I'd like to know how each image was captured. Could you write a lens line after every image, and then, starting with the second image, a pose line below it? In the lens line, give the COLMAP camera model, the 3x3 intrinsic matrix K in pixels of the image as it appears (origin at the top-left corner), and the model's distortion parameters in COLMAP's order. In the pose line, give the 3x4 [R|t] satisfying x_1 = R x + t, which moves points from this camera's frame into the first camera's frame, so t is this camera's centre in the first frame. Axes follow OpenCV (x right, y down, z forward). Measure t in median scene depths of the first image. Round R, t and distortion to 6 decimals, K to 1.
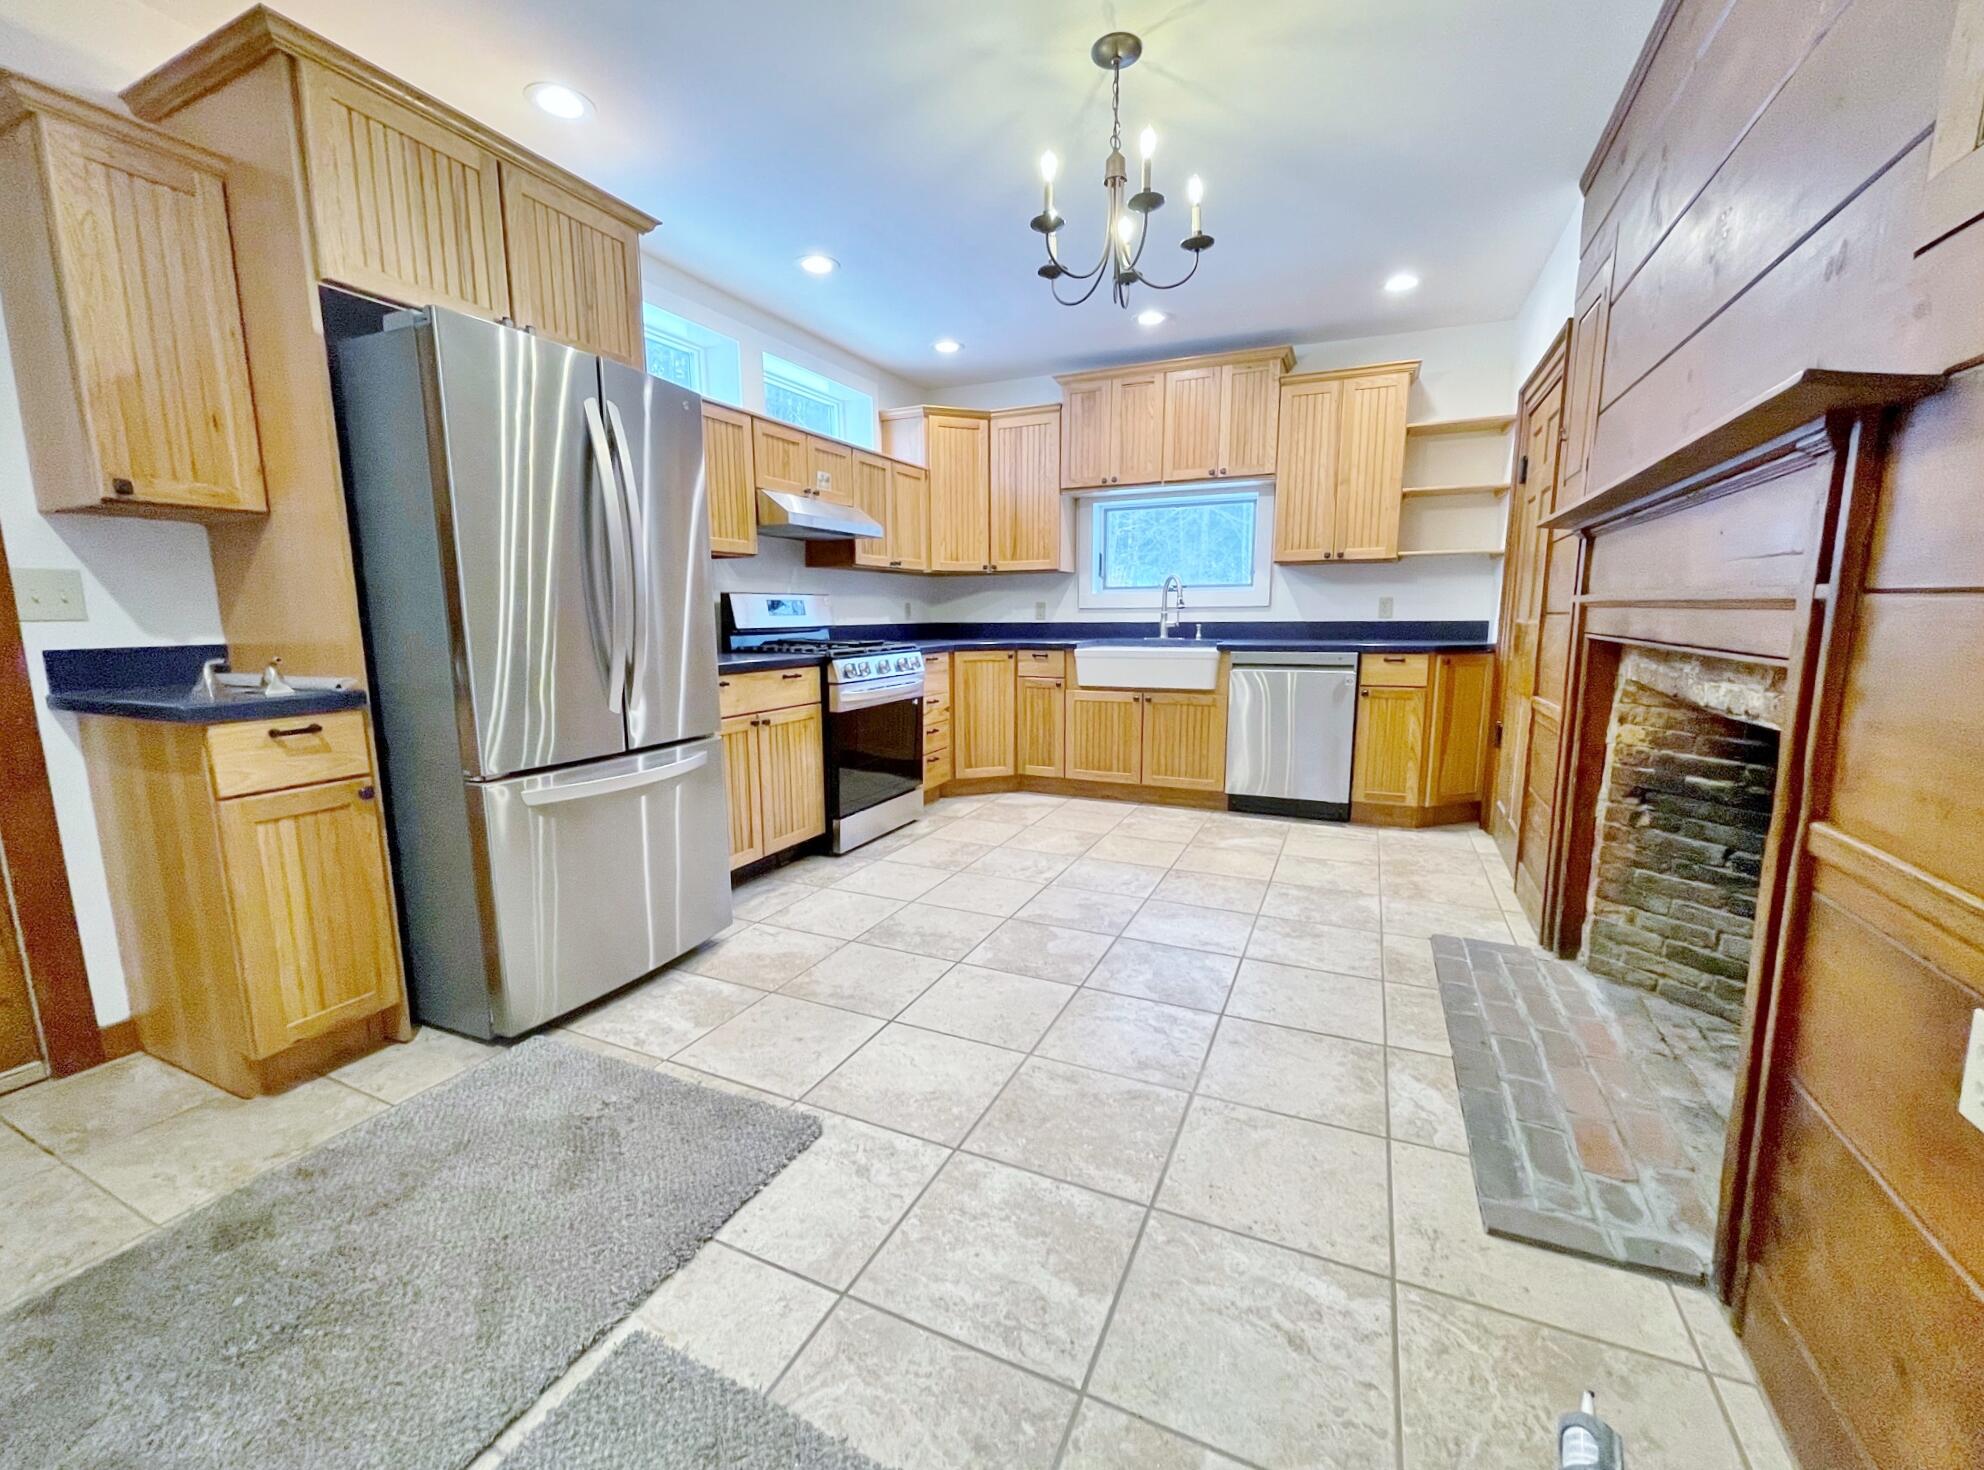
lens RADIAL K [[806.0, 0, 973.7], [0, 806.0, 742.6], [0, 0, 1]] dist [0.002680, -0.001559]
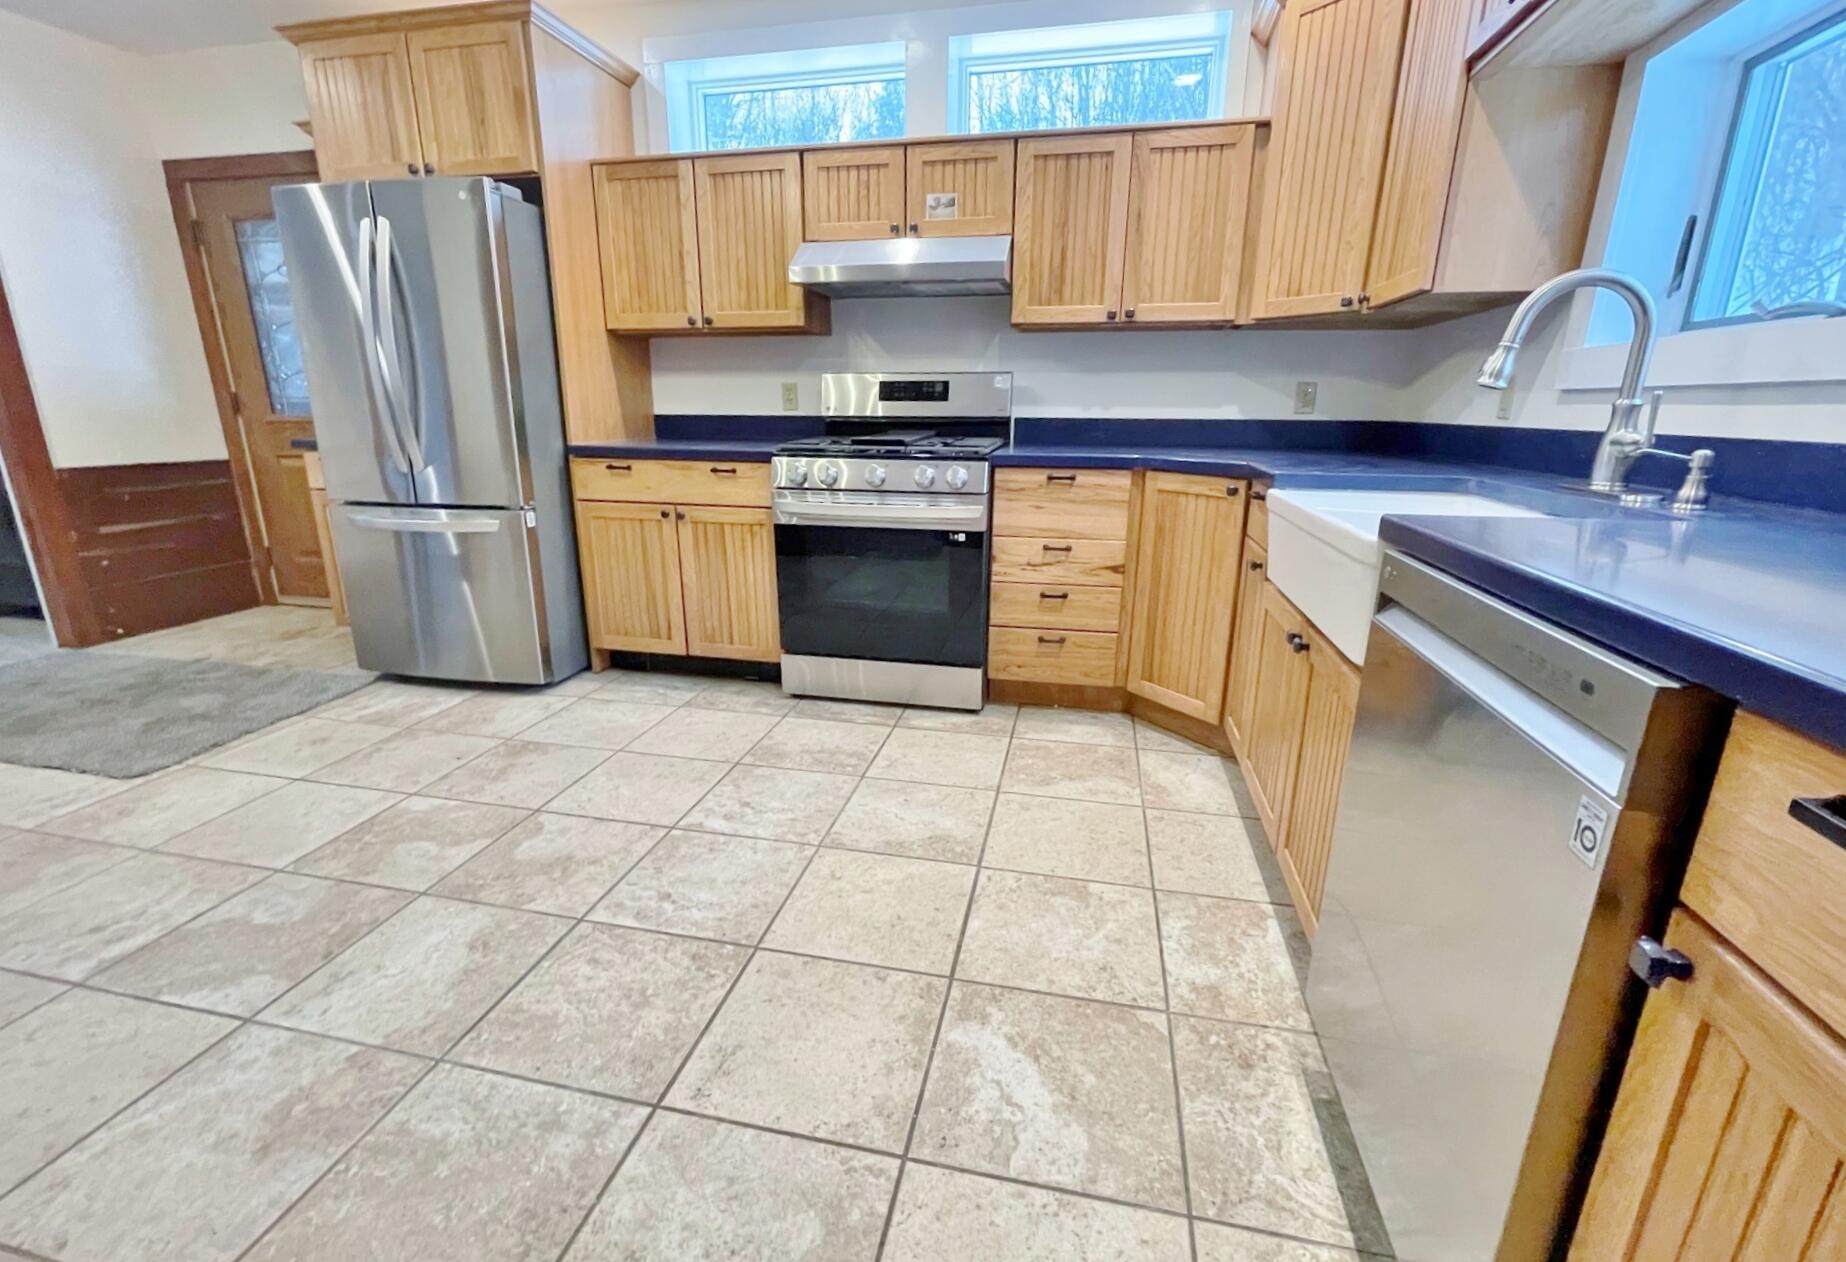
lens RADIAL K [[807.4, 0, 897.4], [0, 807.4, 633.3], [0, 0, 1]] dist [-0.000827, 0.000529]
pose [[0.220846, 0.275326, -0.935640, 0.723069], [-0.161536, 0.956404, 0.243307, -0.166340], [0.961838, 0.097406, 0.255693, 1.031772]]
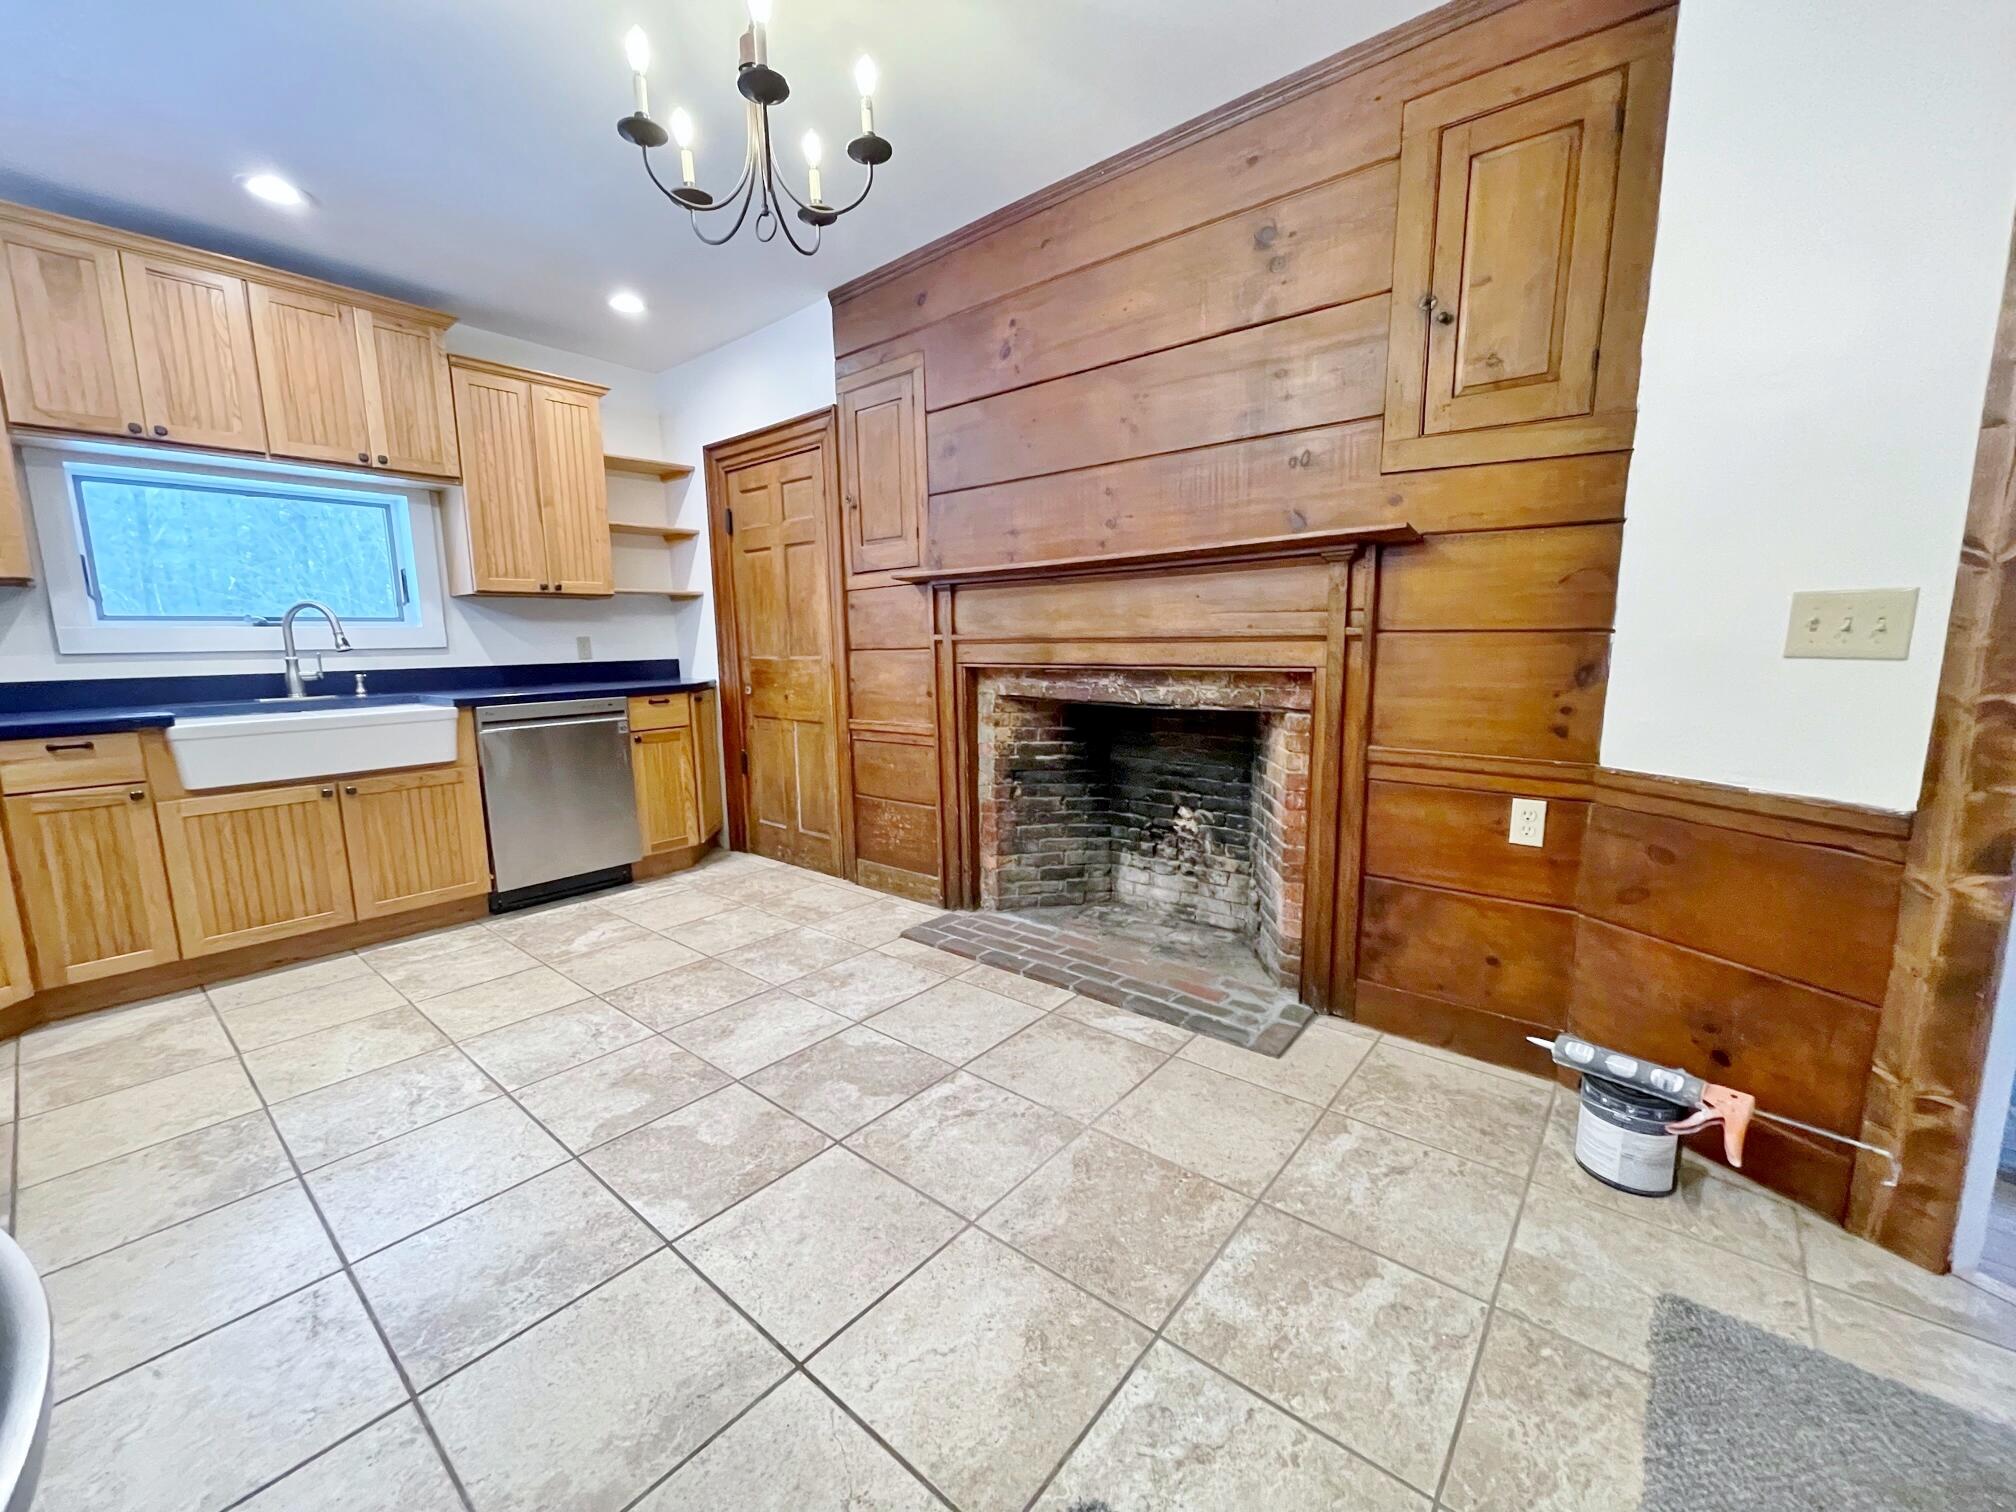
lens RADIAL K [[819.0, 0, 987.7], [0, 819.0, 759.3], [0, 0, 1]] dist [0.002680, -0.001559]
pose [[0.259272, -0.140538, 0.955525, -0.392686], [0.170442, 0.980486, 0.097961, -0.078178], [-0.950646, 0.137463, 0.278166, 0.453810]]
